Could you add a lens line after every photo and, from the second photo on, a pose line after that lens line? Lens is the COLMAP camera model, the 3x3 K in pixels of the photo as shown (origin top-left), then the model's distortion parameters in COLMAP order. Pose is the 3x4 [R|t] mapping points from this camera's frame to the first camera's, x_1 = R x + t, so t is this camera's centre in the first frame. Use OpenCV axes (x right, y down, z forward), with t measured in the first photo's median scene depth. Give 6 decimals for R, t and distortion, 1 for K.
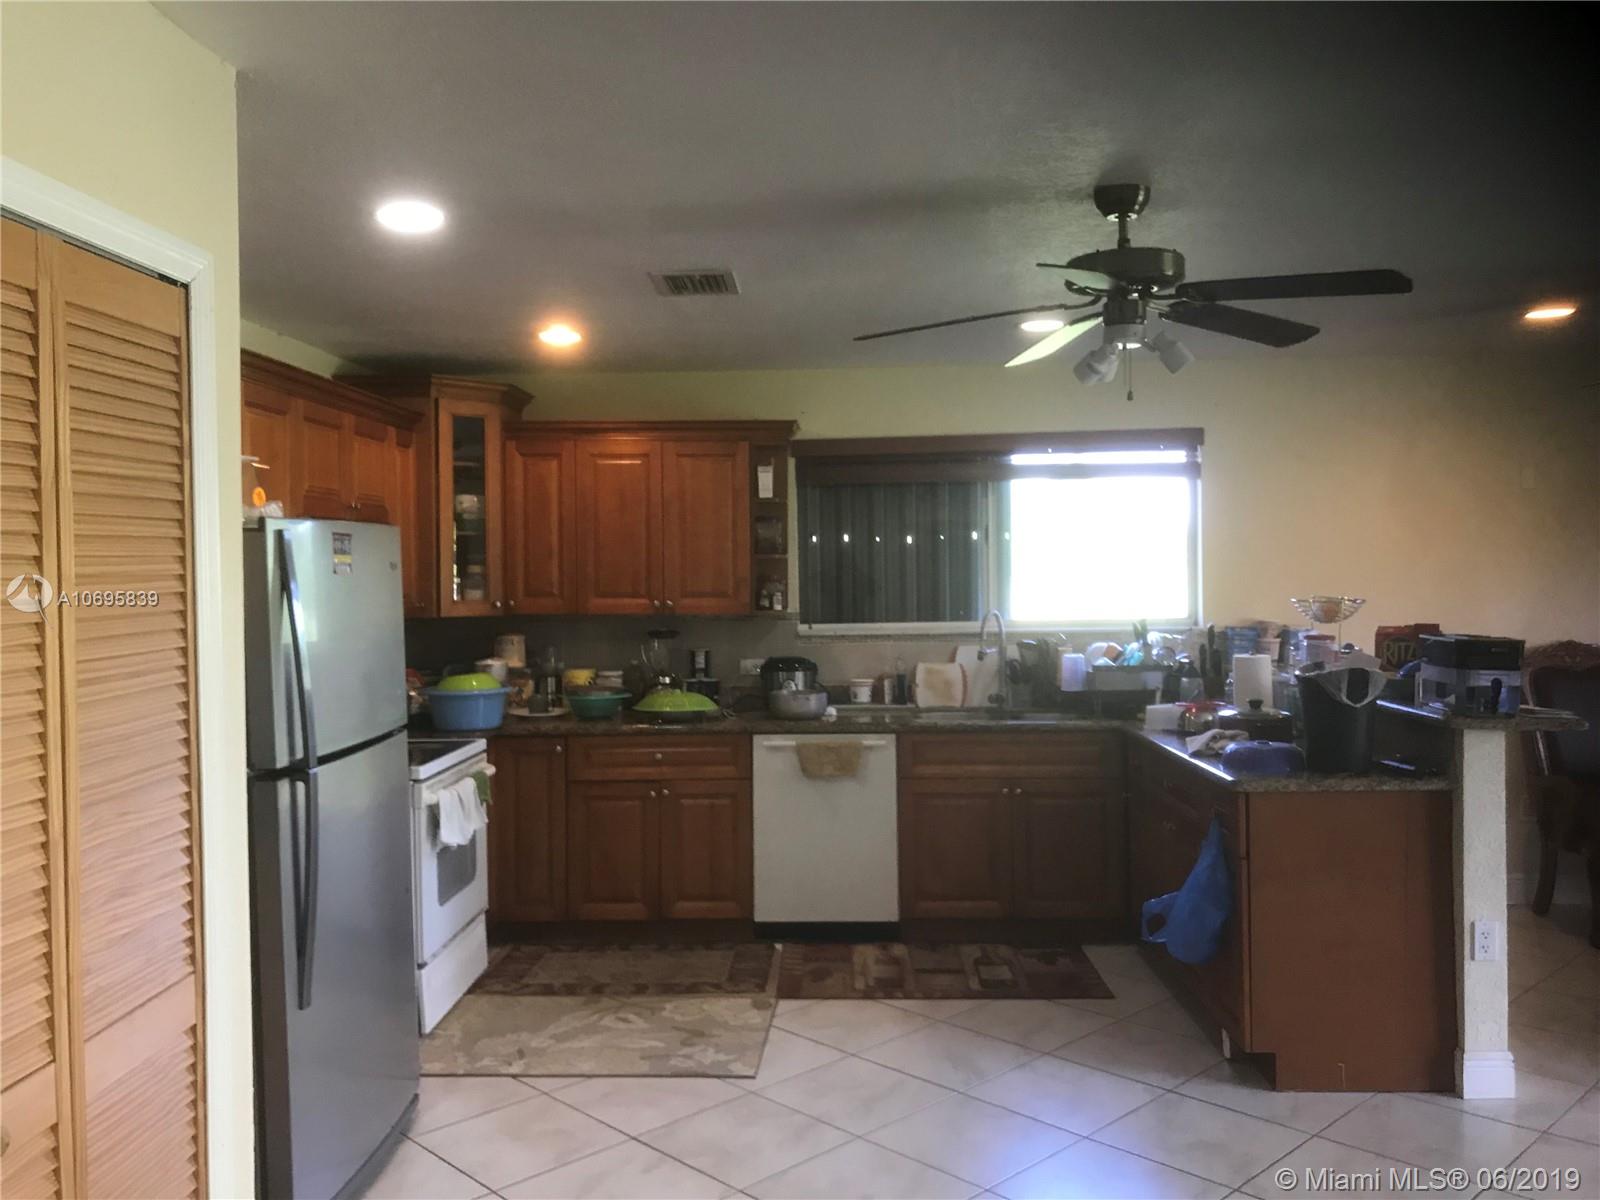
lens RADIAL K [[1329.0, 0, 802.0], [0, 1329.0, 577.1], [0, 0, 1]] dist [0.116538, -0.248475]
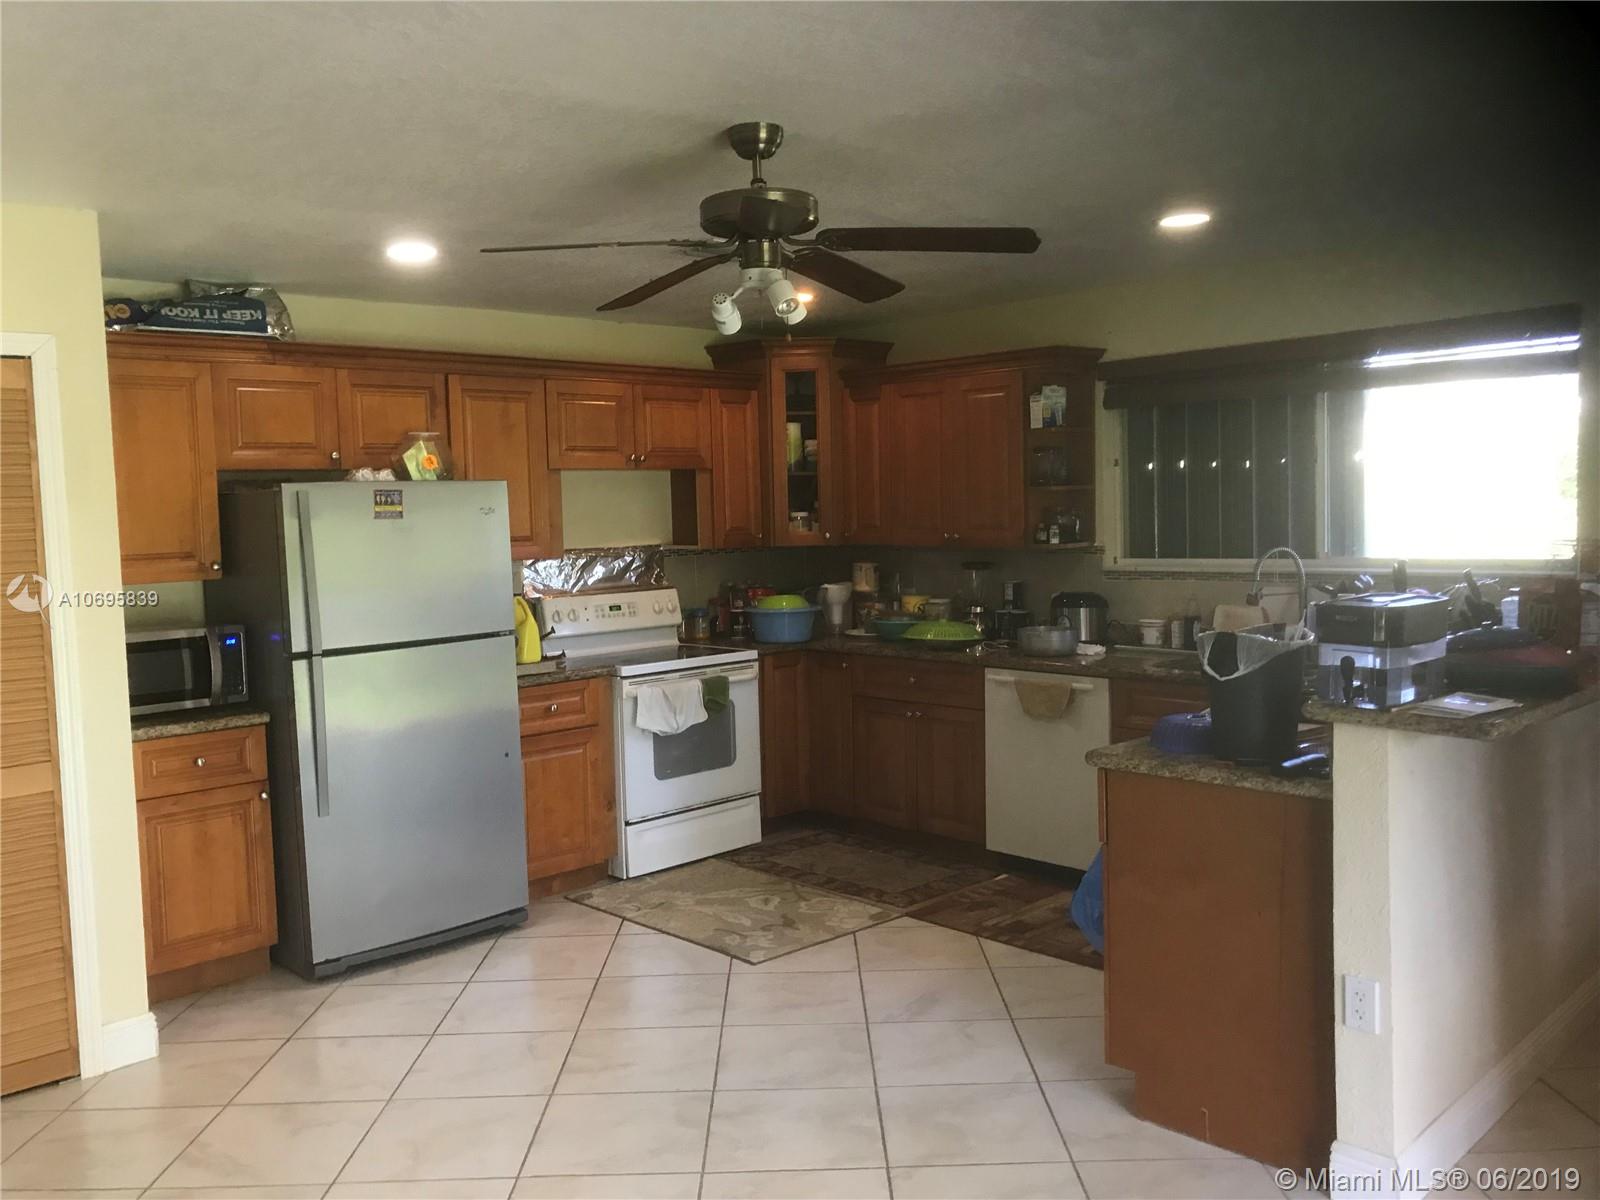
lens RADIAL K [[1329.0, 0, 802.0], [0, 1329.0, 577.1], [0, 0, 1]] dist [0.116538, -0.248475]
pose [[0.718325, 0.031615, -0.694989, 0.627411], [0.013029, 0.998180, 0.058874, -0.012830], [0.695586, -0.051345, 0.716606, 0.200745]]
